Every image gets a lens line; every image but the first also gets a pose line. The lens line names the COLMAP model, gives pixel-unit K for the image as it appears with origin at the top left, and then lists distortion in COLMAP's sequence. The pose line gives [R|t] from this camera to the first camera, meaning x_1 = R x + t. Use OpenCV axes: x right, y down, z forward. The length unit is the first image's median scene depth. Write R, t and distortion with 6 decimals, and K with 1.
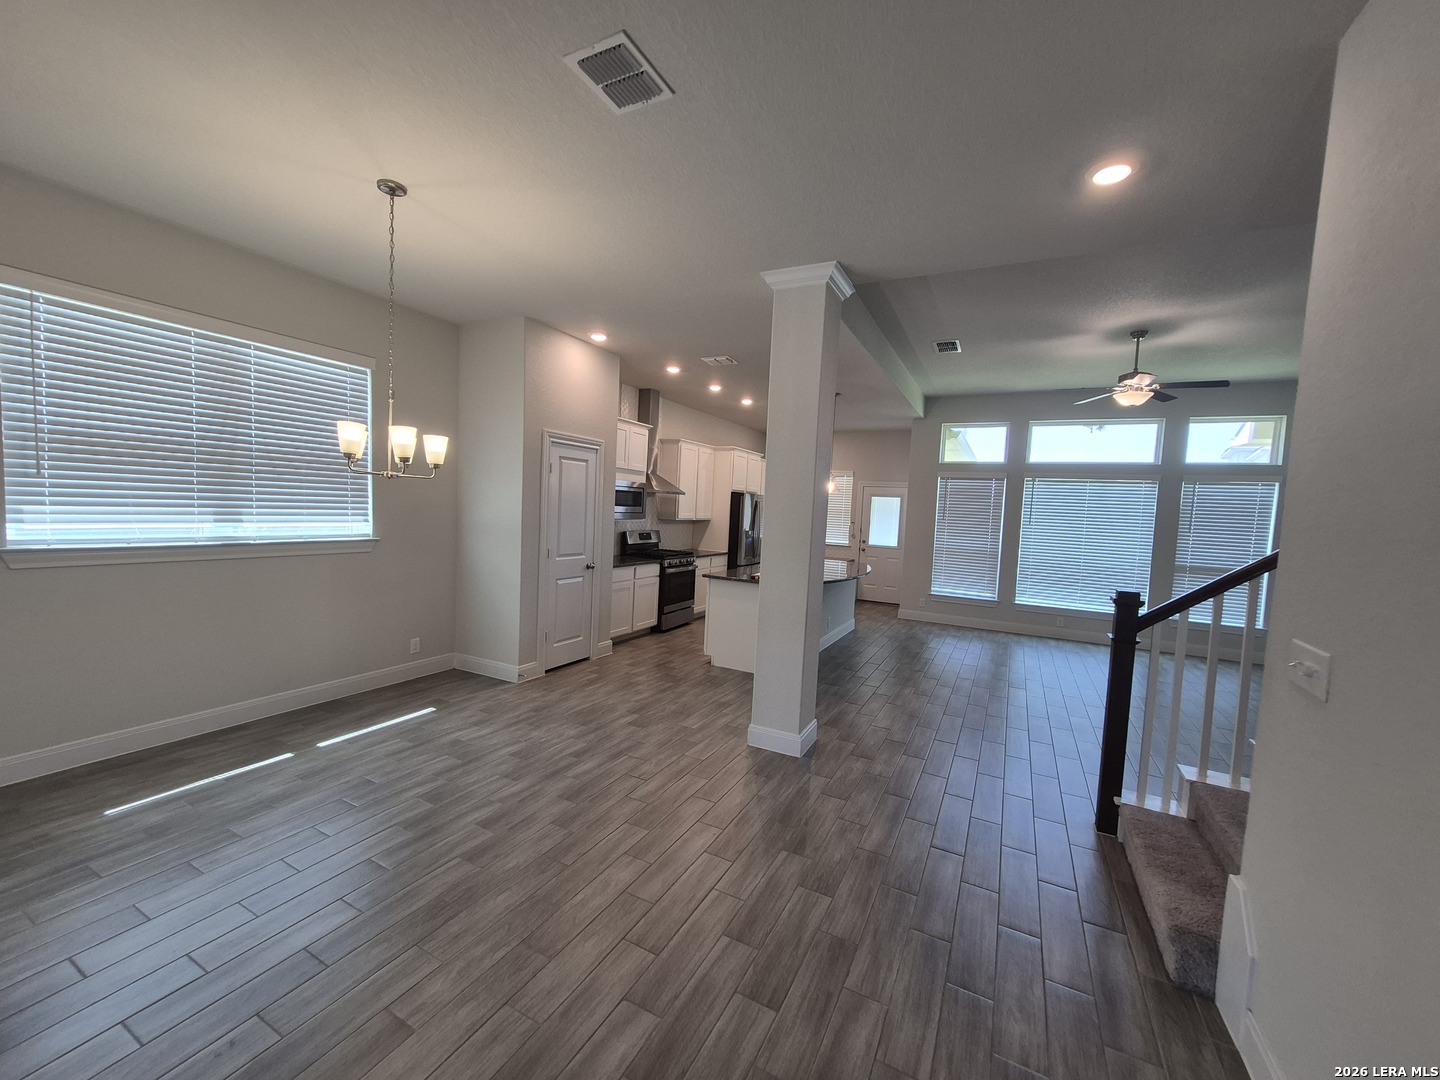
lens RADIAL K [[567.2, 0, 711.8], [0, 567.2, 538.2], [0, 0, 1]] dist [0.003831, -0.001234]
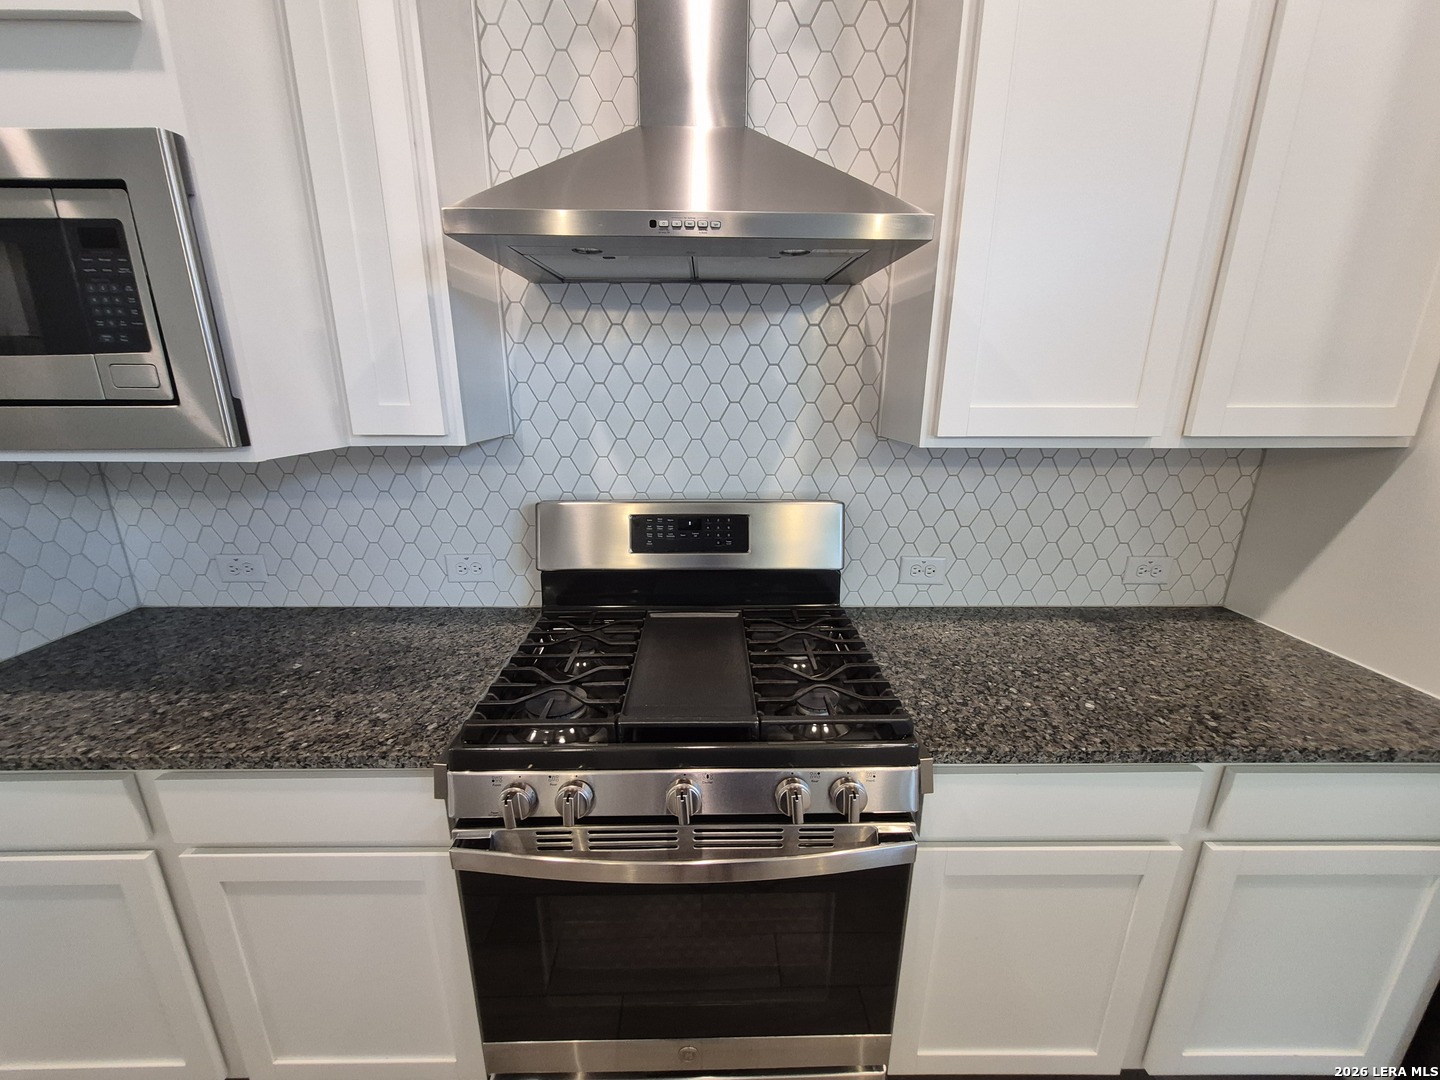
lens RADIAL K [[567.2, 0, 715.0], [0, 567.2, 548.5], [0, 0, 1]] dist [0.003831, -0.001234]
pose [[0.464597, 0.195114, -0.863759, 0.043782], [-0.028267, 0.978194, 0.205760, -0.034340], [0.885071, -0.071179, 0.459981, 0.855555]]
